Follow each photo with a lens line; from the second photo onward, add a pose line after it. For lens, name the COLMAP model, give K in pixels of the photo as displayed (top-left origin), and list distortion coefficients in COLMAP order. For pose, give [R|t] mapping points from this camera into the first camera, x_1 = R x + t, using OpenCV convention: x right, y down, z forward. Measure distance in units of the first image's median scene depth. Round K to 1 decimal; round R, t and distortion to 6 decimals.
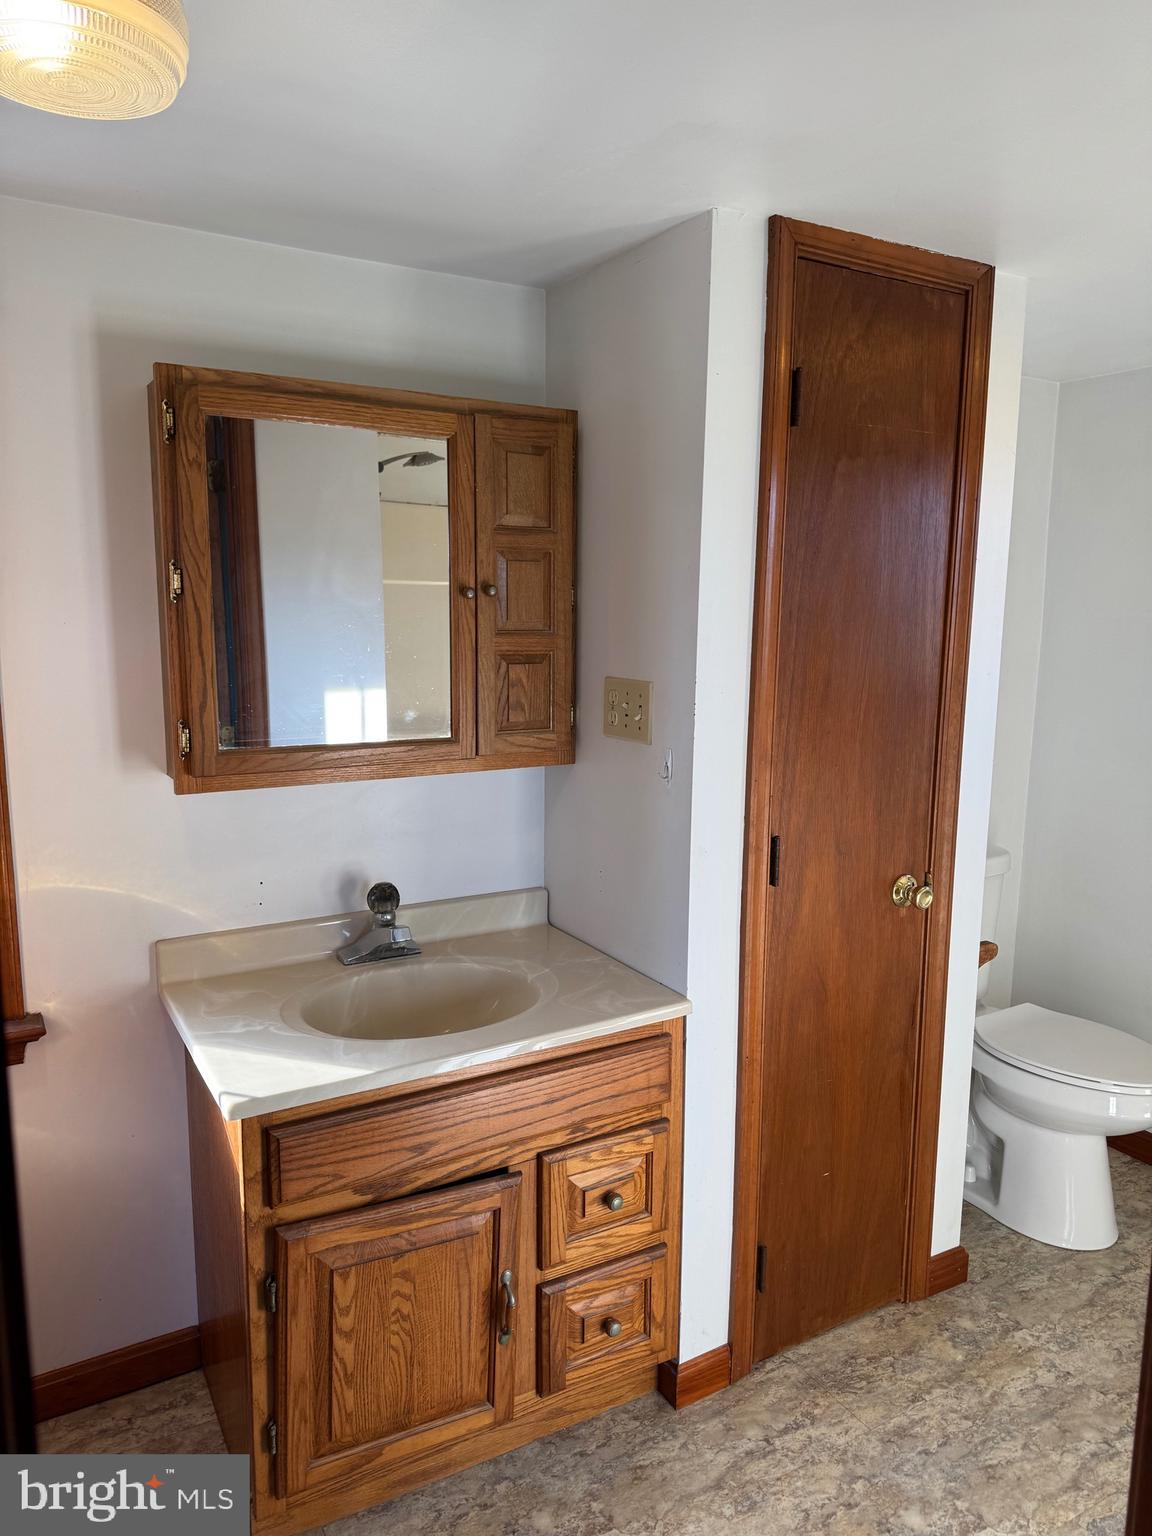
lens RADIAL K [[1078.5, 0, 582.5], [0, 1078.5, 758.5], [0, 0, 1]] dist [0.011759, -0.025493]
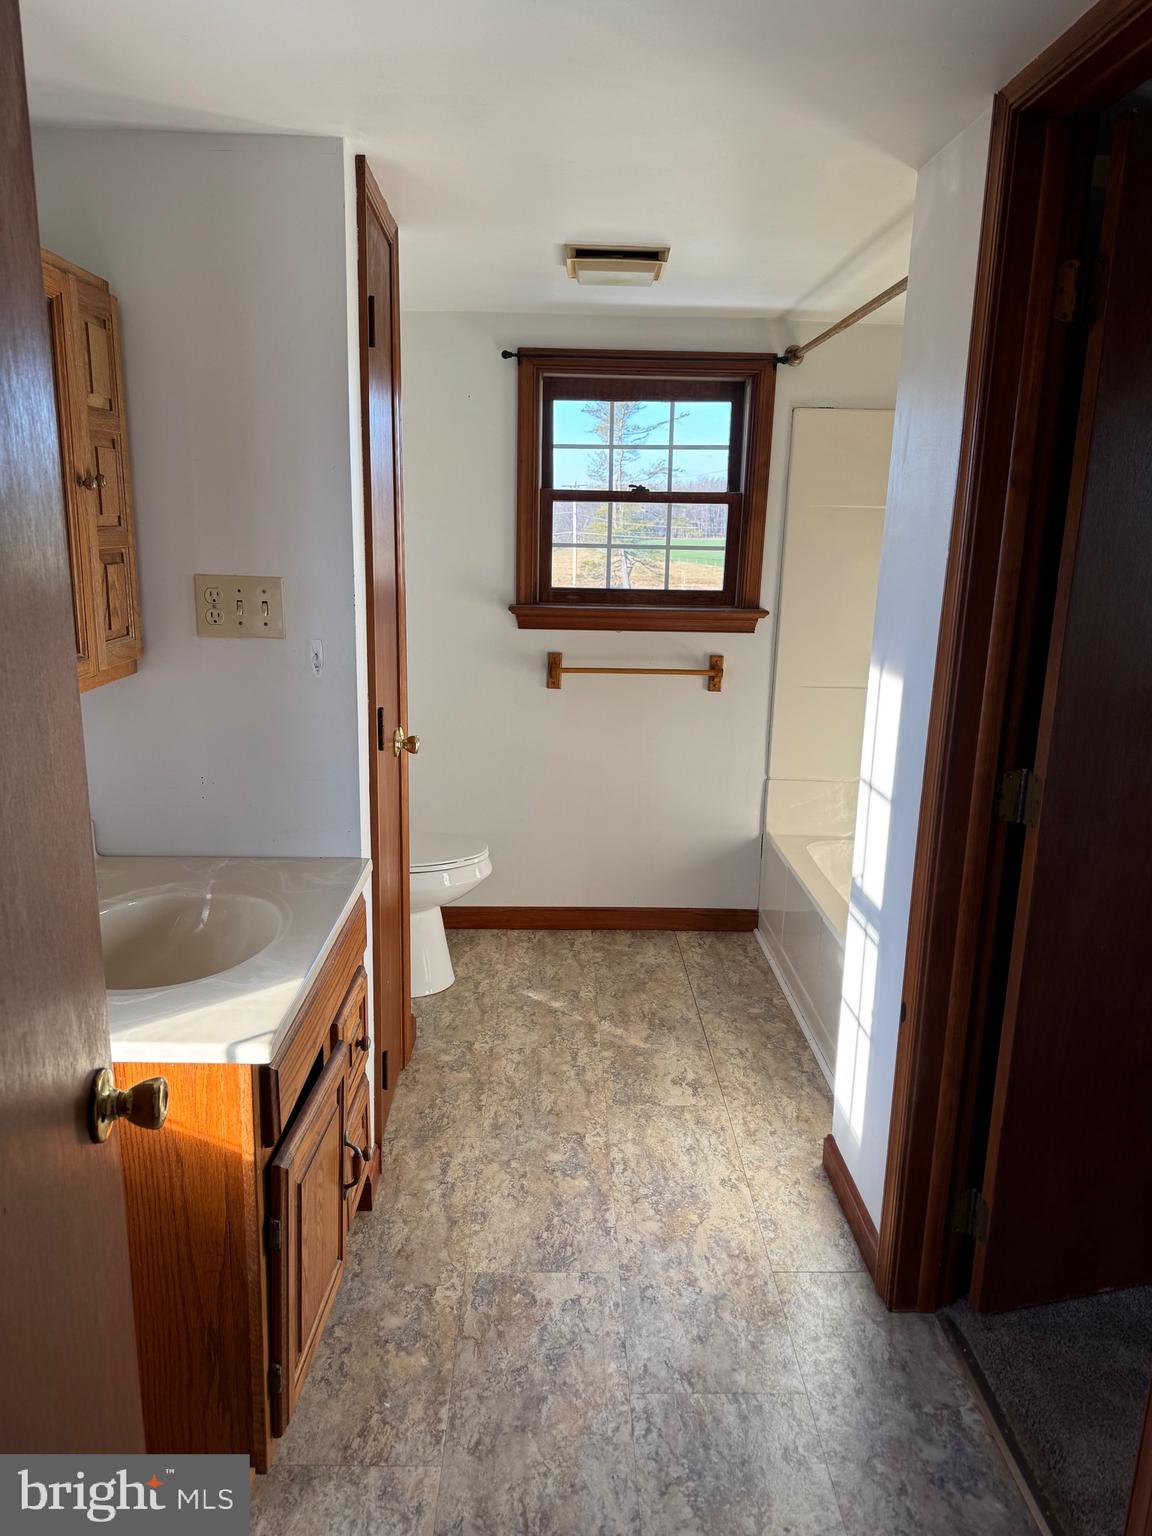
lens RADIAL K [[1078.5, 0, 579.0], [0, 1078.5, 776.9], [0, 0, 1]] dist [0.011759, -0.025493]
pose [[0.485435, -0.212580, 0.848034, -0.703256], [0.114250, 0.977095, 0.179533, -0.036400], [-0.866776, 0.009736, 0.498603, 0.225985]]
